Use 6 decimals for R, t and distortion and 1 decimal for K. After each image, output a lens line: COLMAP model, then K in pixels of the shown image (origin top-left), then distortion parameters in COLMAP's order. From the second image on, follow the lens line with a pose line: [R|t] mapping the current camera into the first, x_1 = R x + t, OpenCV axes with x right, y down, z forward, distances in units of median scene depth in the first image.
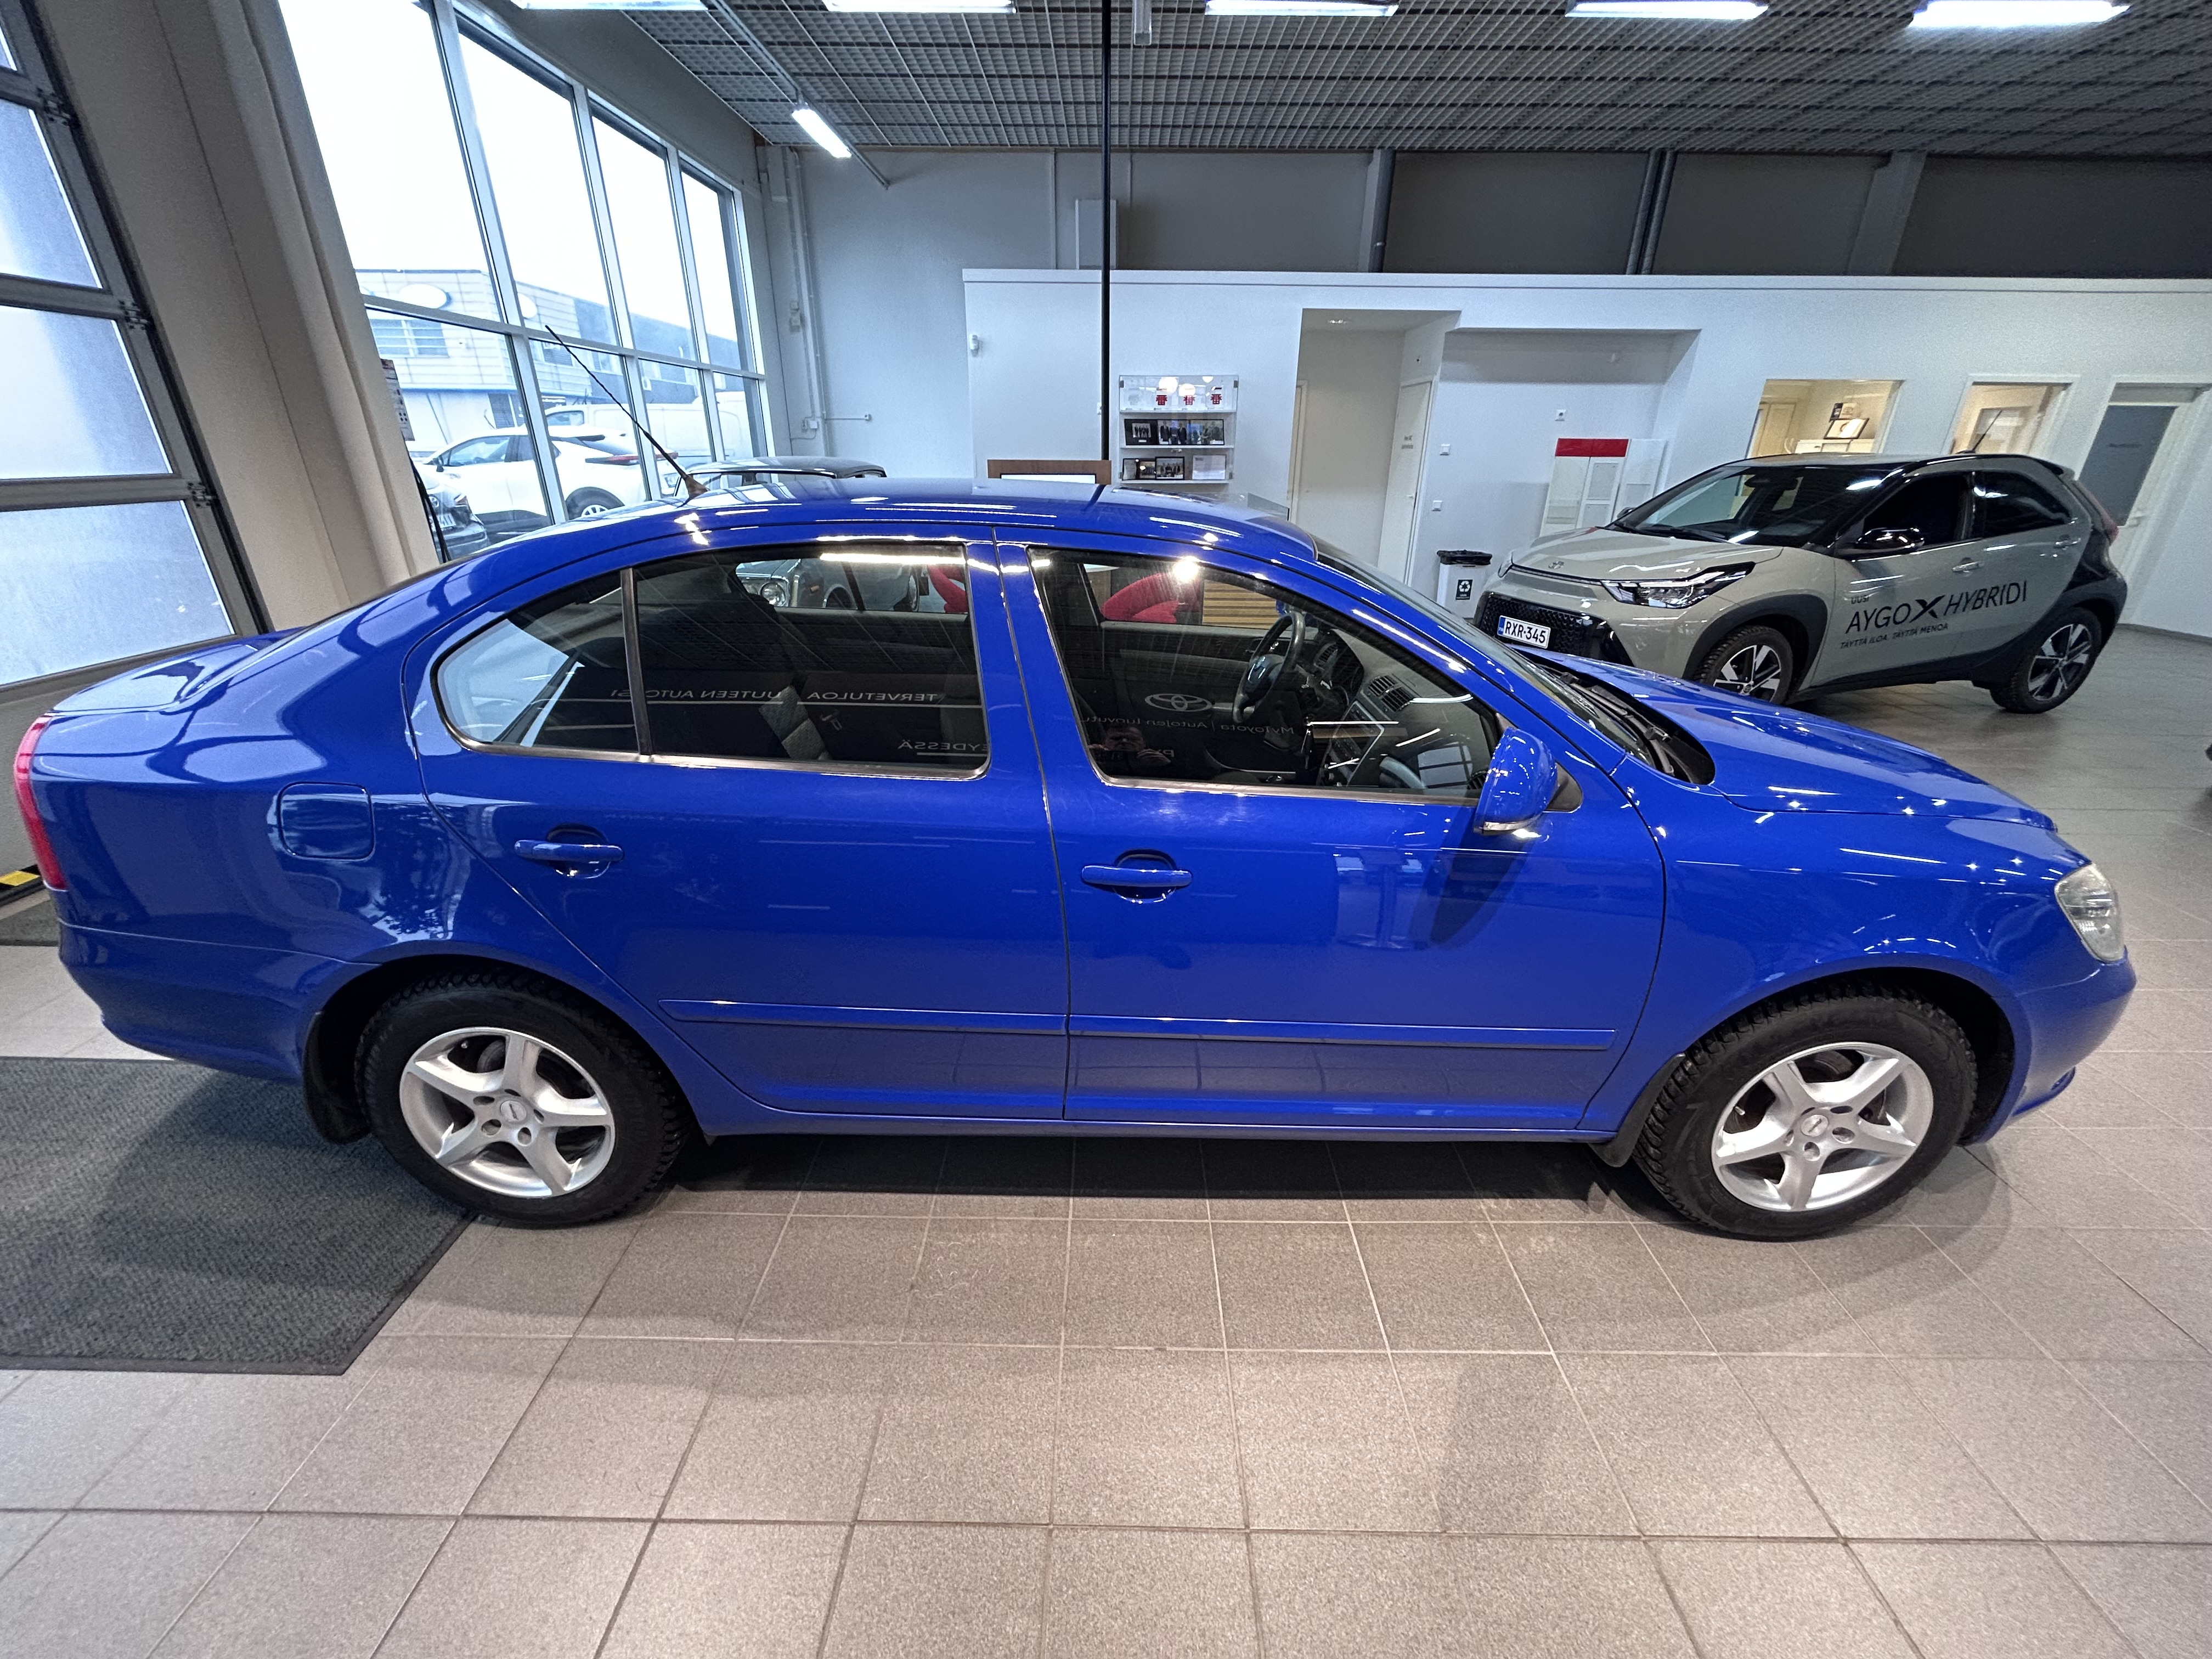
lens RADIAL K [[878.4, 0, 1105.7], [0, 878.4, 825.0], [0, 0, 1]] dist [0.002795, -0.001473]
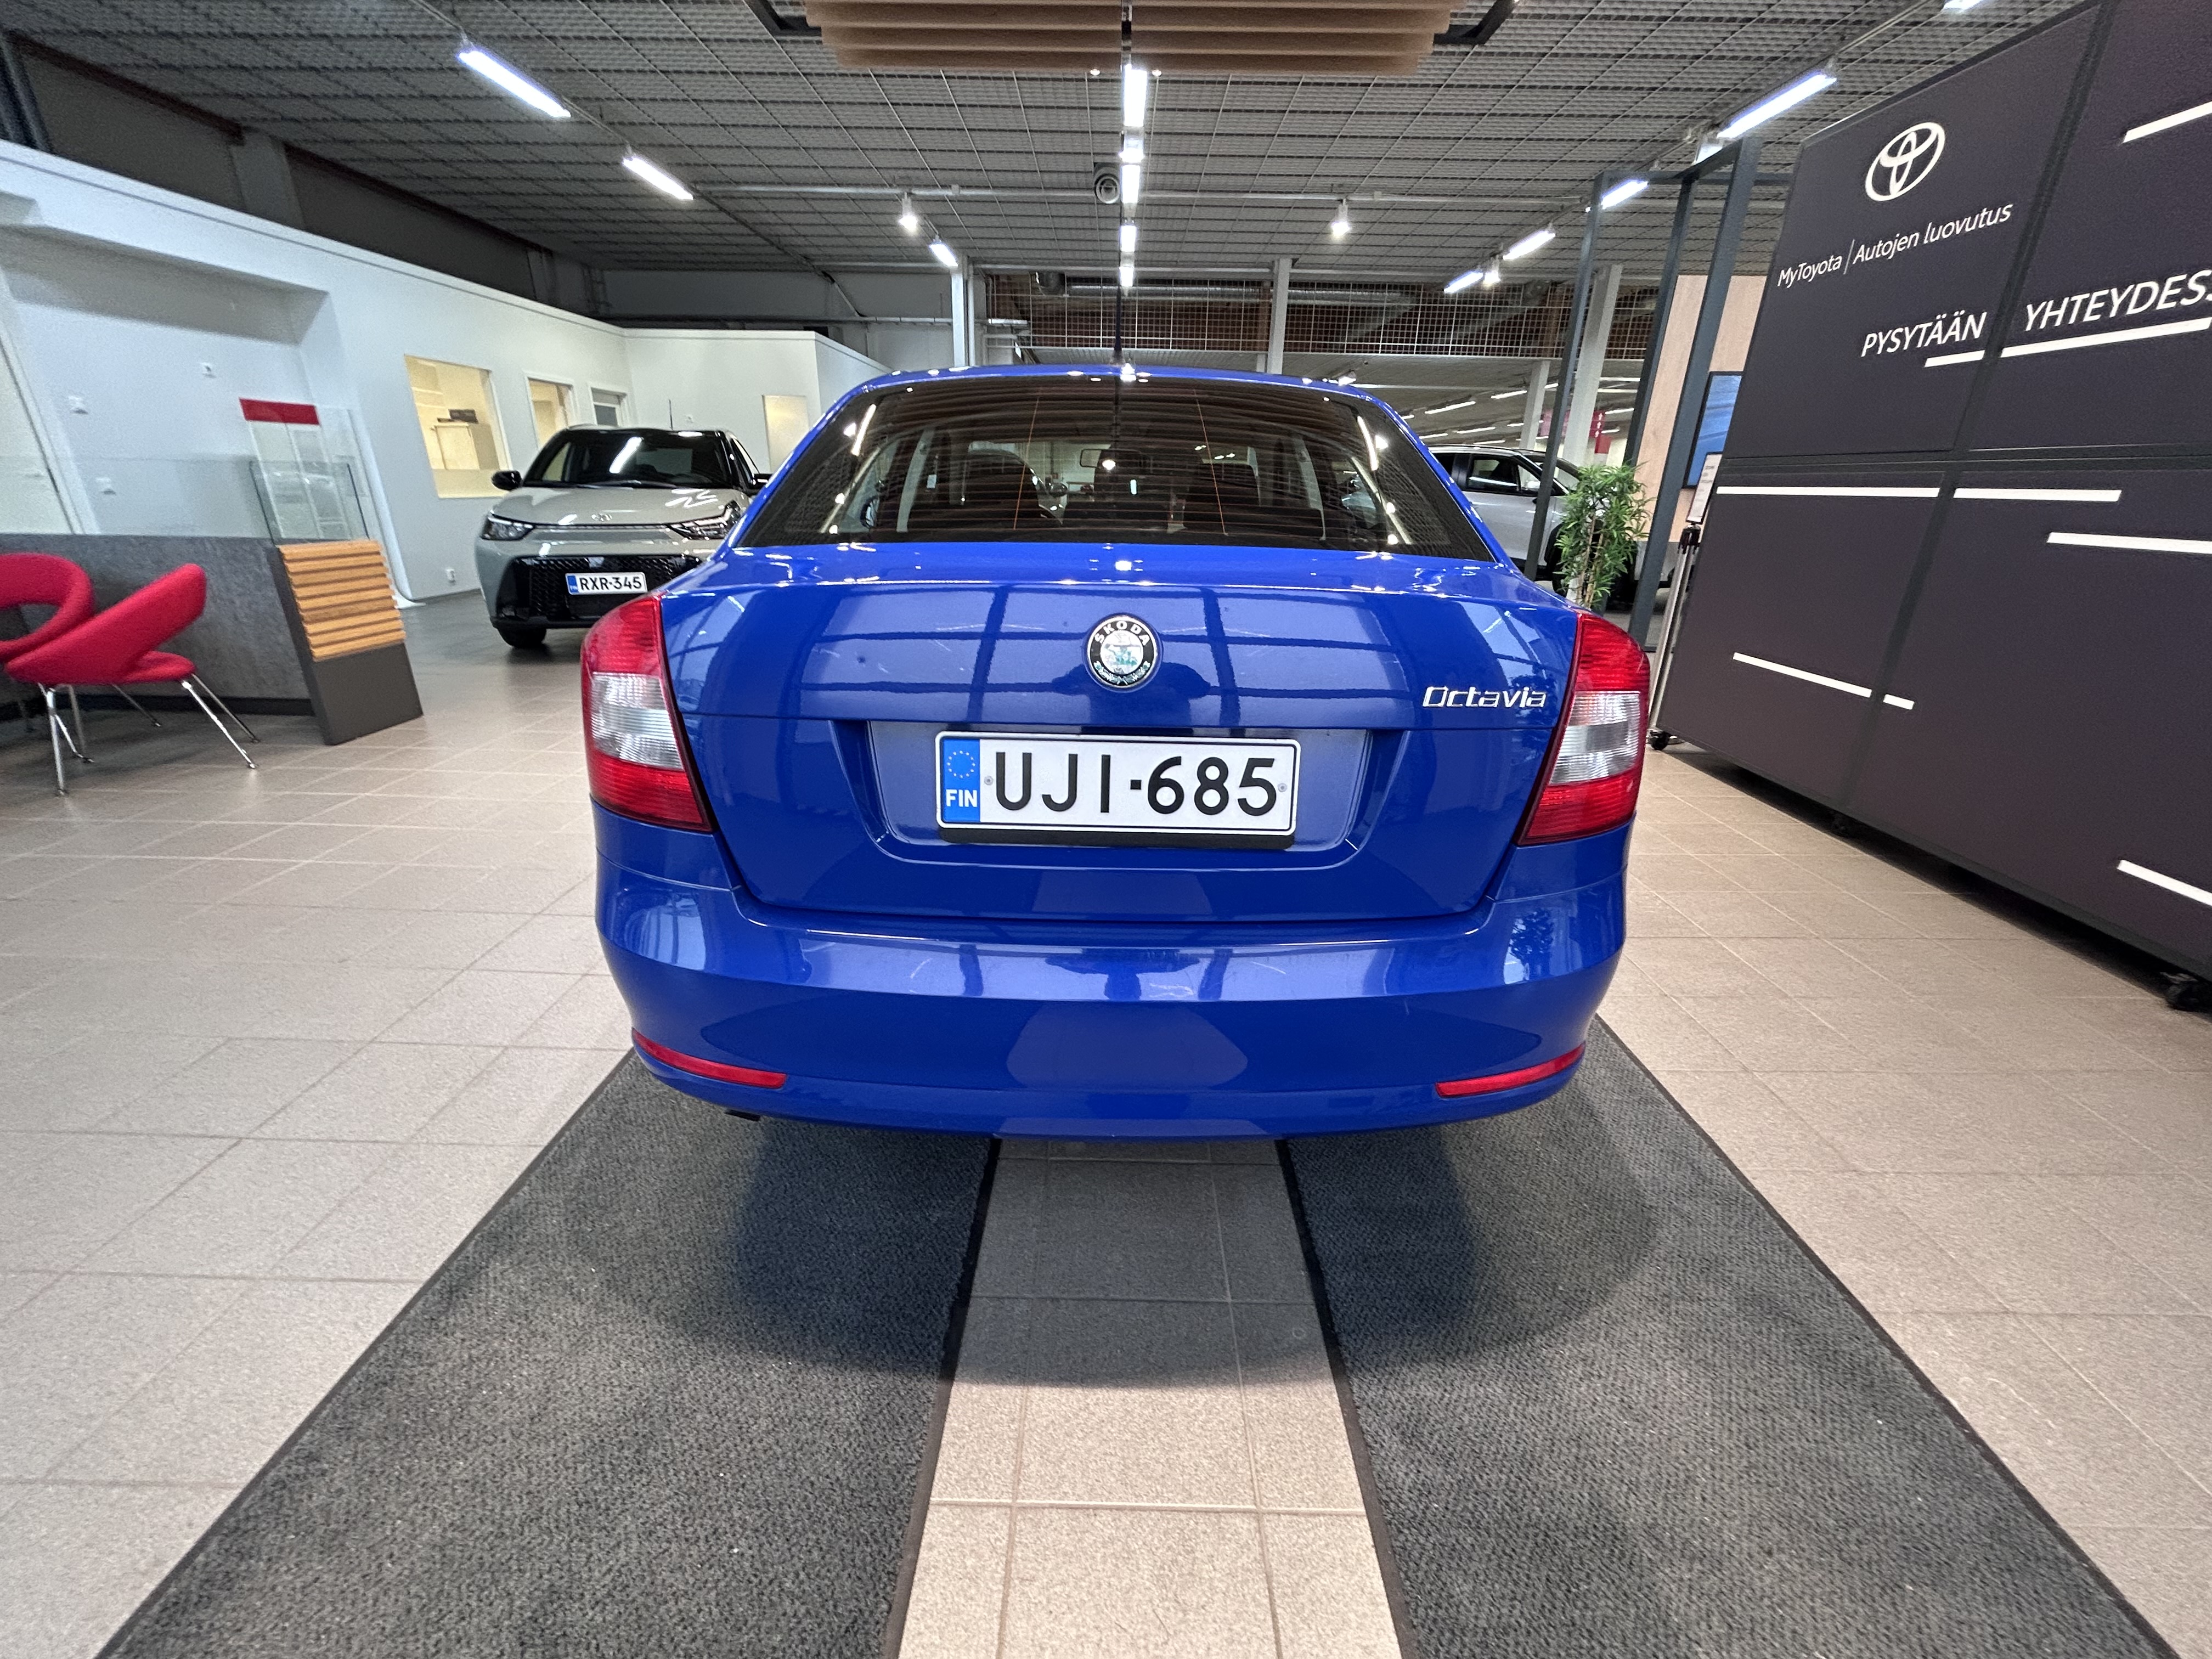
lens RADIAL K [[878.4, 0, 1103.0], [0, 878.4, 828.8], [0, 0, 1]] dist [0.002795, -0.001473]
pose [[0.003828, -0.380287, 0.924861, -0.431775], [0.382509, 0.855089, 0.350014, -0.081941], [-0.923944, 0.352427, 0.148736, 0.298673]]
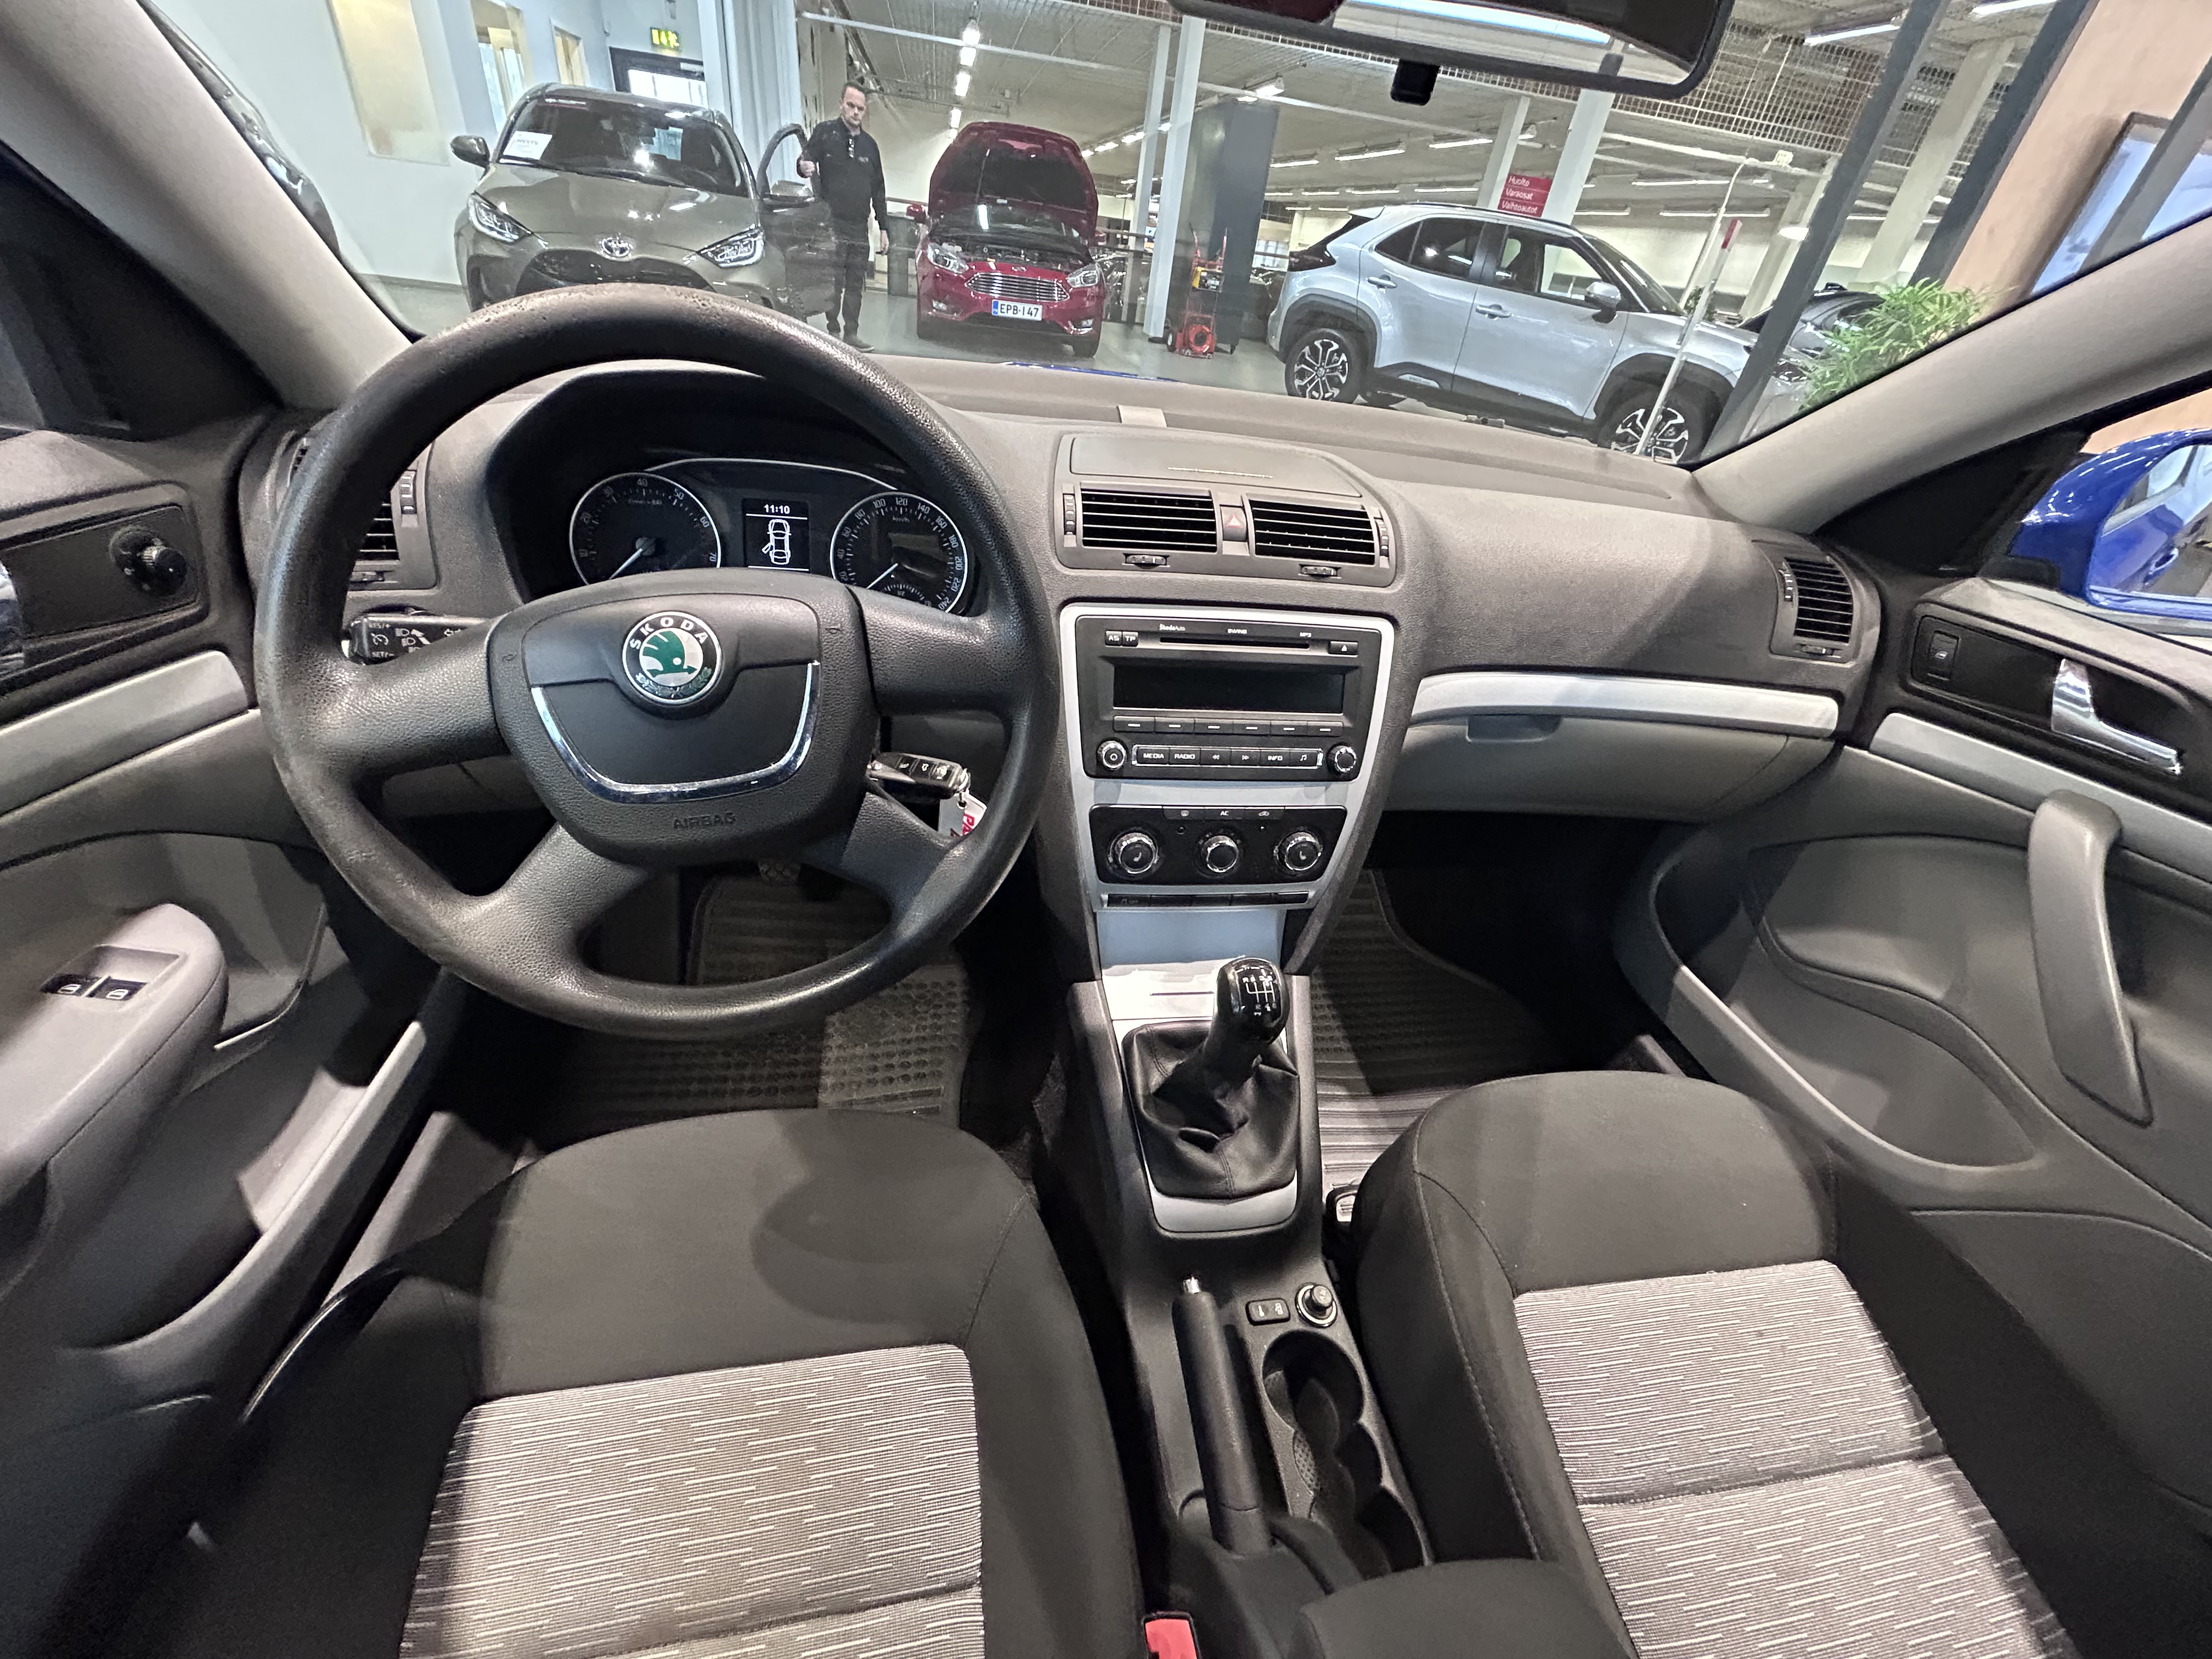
lens RADIAL K [[878.4, 0, 1106.0], [0, 878.4, 832.0], [0, 0, 1]] dist [0.002795, -0.001473]
pose [[-0.163614, -0.584182, 0.794960, 0.006750], [0.277802, 0.745927, 0.605326, -0.082343], [-0.946602, 0.319882, 0.040243, 0.328921]]
